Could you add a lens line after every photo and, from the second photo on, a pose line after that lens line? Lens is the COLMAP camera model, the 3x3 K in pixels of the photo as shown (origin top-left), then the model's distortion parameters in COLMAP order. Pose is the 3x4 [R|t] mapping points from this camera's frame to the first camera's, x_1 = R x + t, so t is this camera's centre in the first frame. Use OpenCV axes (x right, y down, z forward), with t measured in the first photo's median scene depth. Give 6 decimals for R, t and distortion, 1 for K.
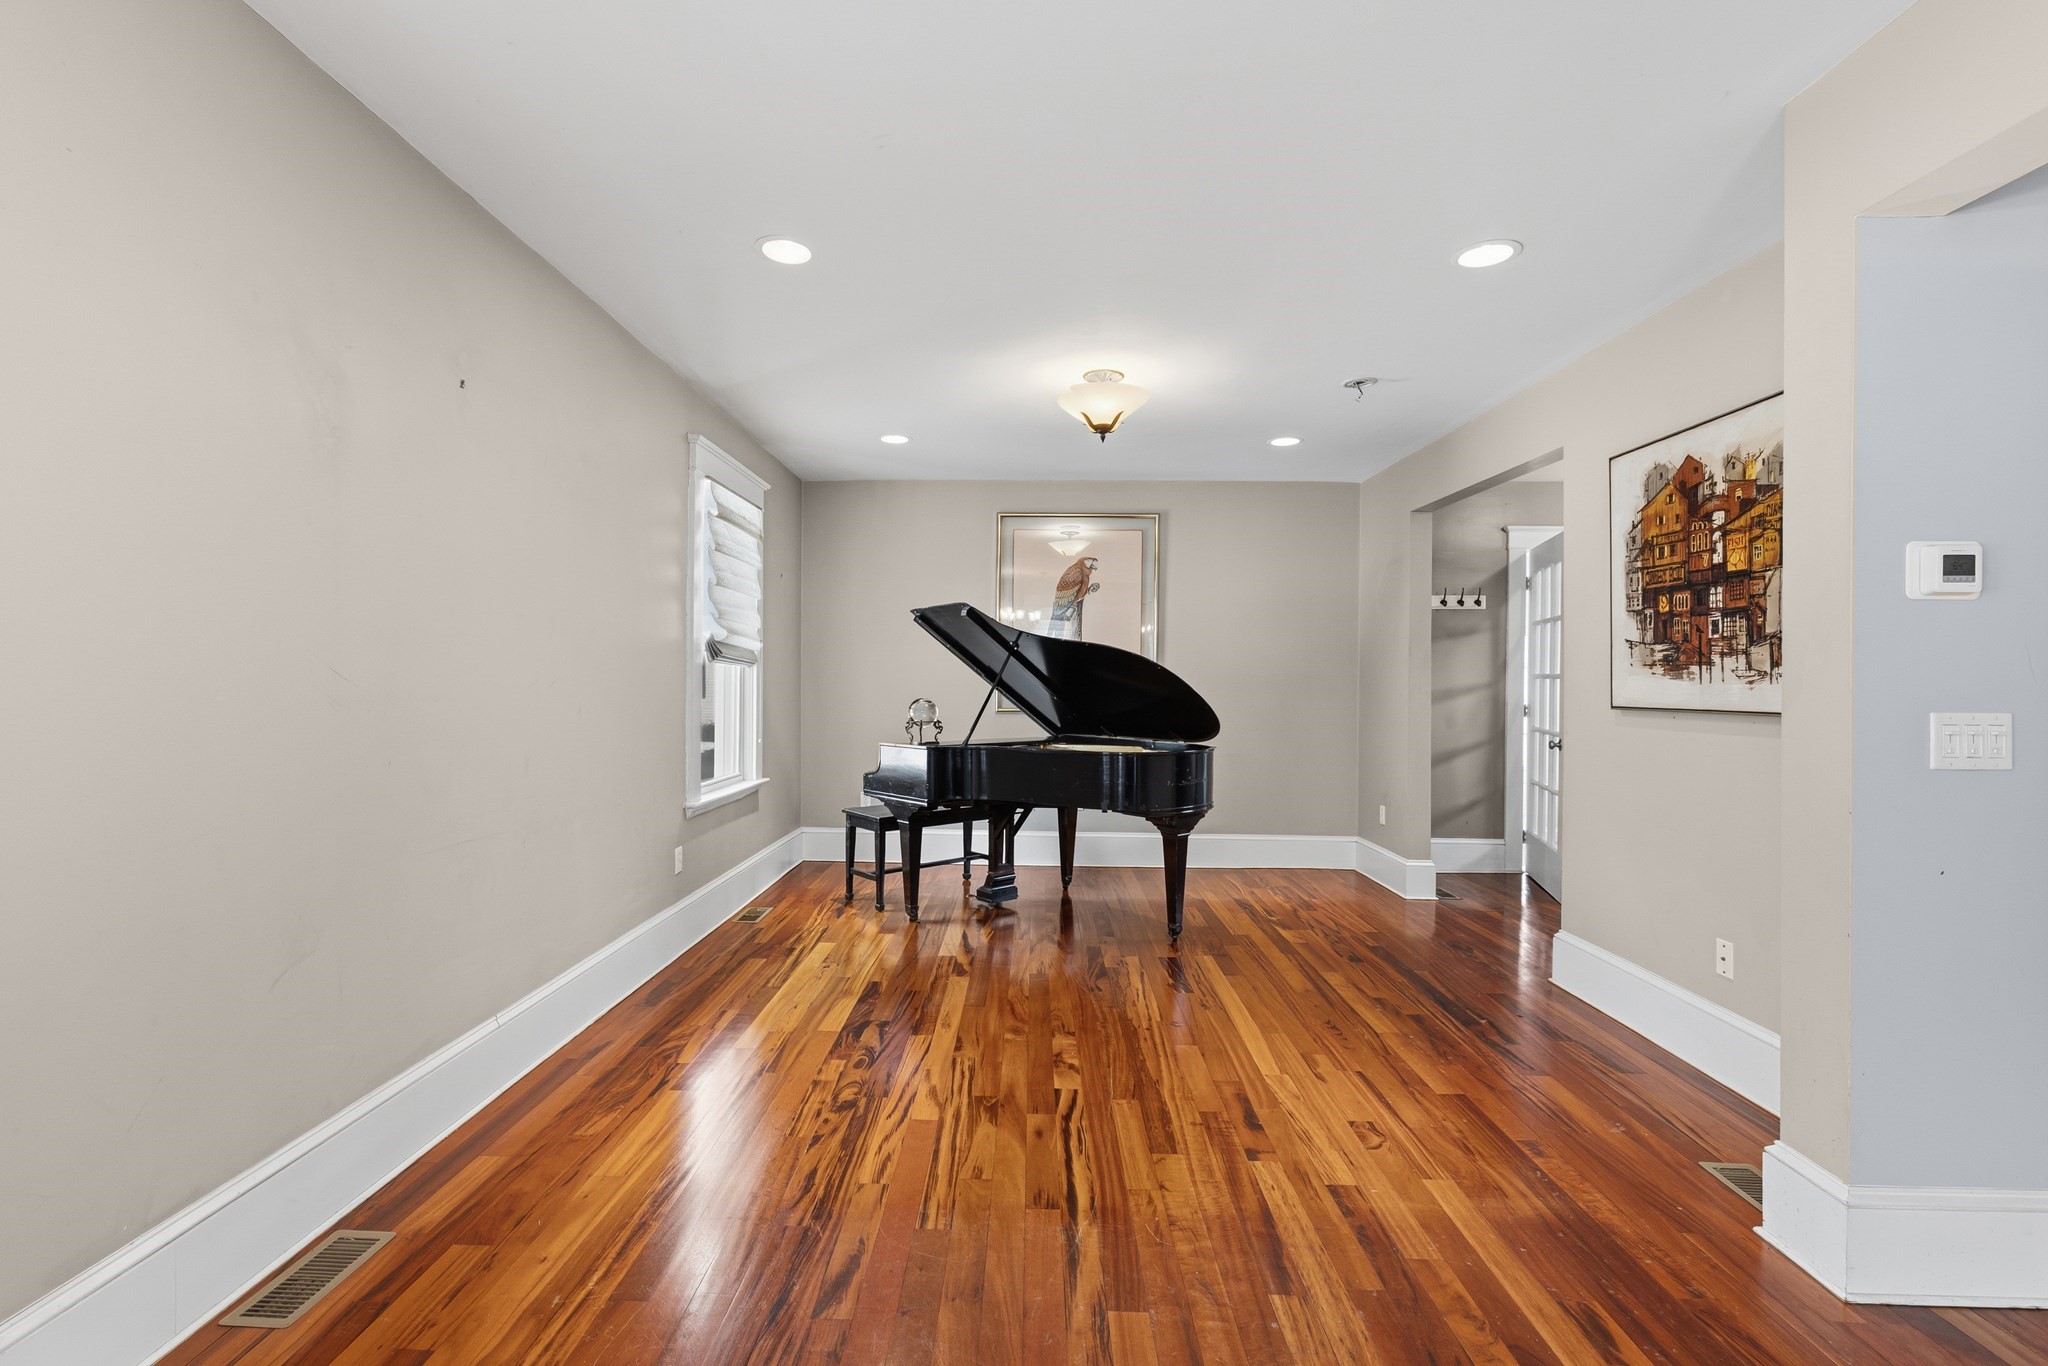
lens RADIAL K [[887.6, 0, 1016.0], [0, 887.6, 688.1], [0, 0, 1]] dist [0.003039, 0.001135]
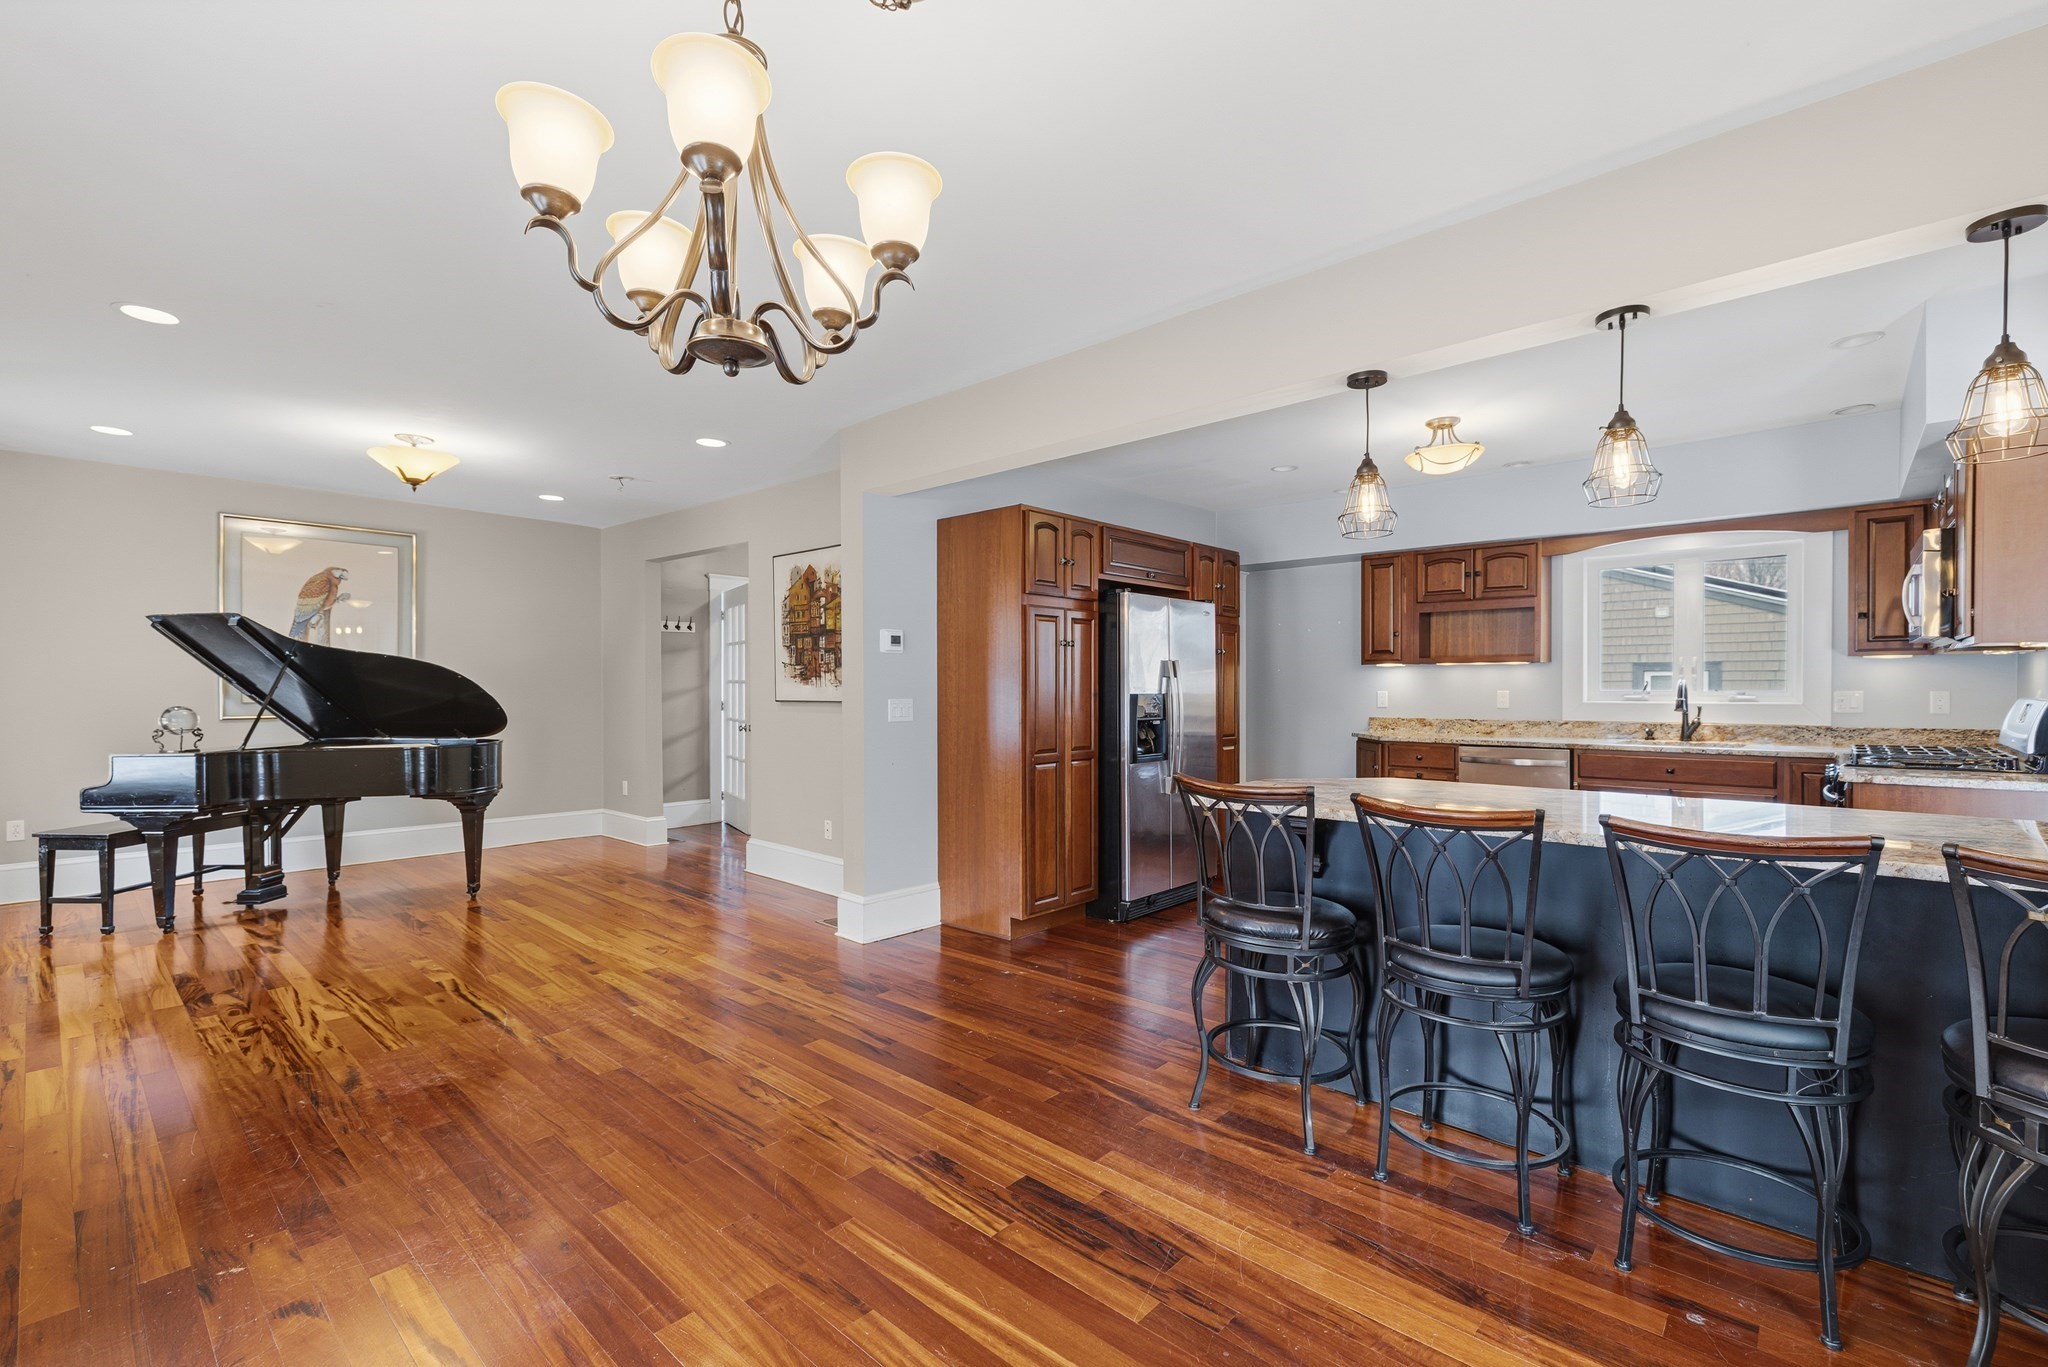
lens RADIAL K [[887.6, 0, 1022.0], [0, 887.6, 691.6], [0, 0, 1]] dist [0.003039, 0.001135]
pose [[0.649597, -0.011626, 0.760189, -0.265221], [0.010078, 0.999927, 0.006680, -0.002403], [-0.760212, 0.003322, 0.649667, -0.388486]]
